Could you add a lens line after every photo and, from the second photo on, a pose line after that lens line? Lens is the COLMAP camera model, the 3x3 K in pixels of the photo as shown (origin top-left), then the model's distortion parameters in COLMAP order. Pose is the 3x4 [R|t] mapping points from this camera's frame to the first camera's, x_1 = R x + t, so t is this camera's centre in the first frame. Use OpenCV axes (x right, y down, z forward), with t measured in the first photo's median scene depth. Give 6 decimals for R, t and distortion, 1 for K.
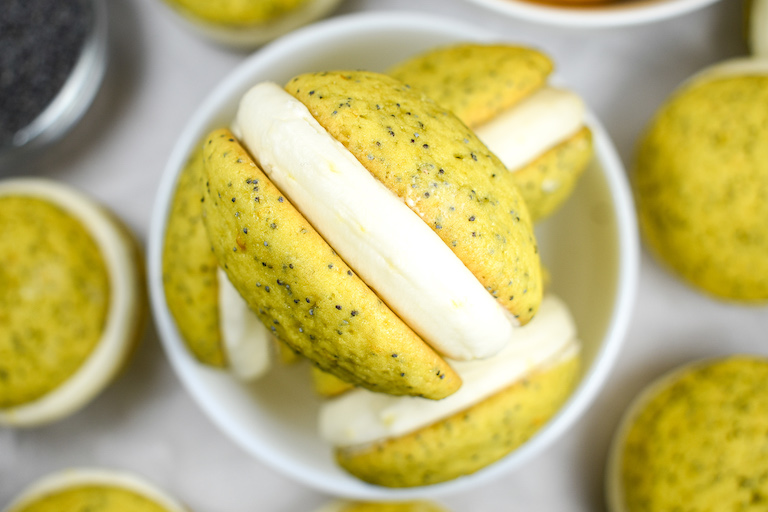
lens RADIAL K [[882.5, 0, 384.1], [0, 882.5, 257.3], [0, 0, 1]] dist [-0.033920, 0.000000]
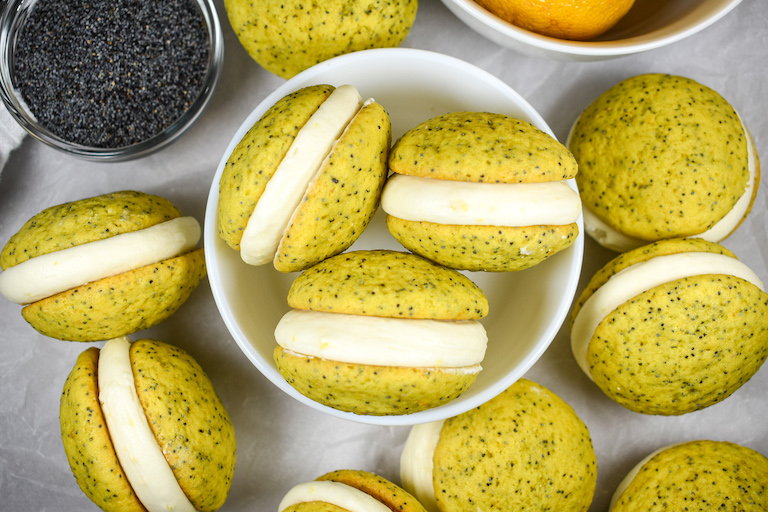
lens RADIAL K [[882.5, 0, 389.0], [0, 882.5, 243.7], [0, 0, 1]] dist [-0.033920, 0.000000]
pose [[0.917799, 0.368850, 0.146950, 0.029026], [-0.365864, 0.929437, -0.047860, -0.557762], [-0.154234, -0.009838, 0.987985, -0.937955]]
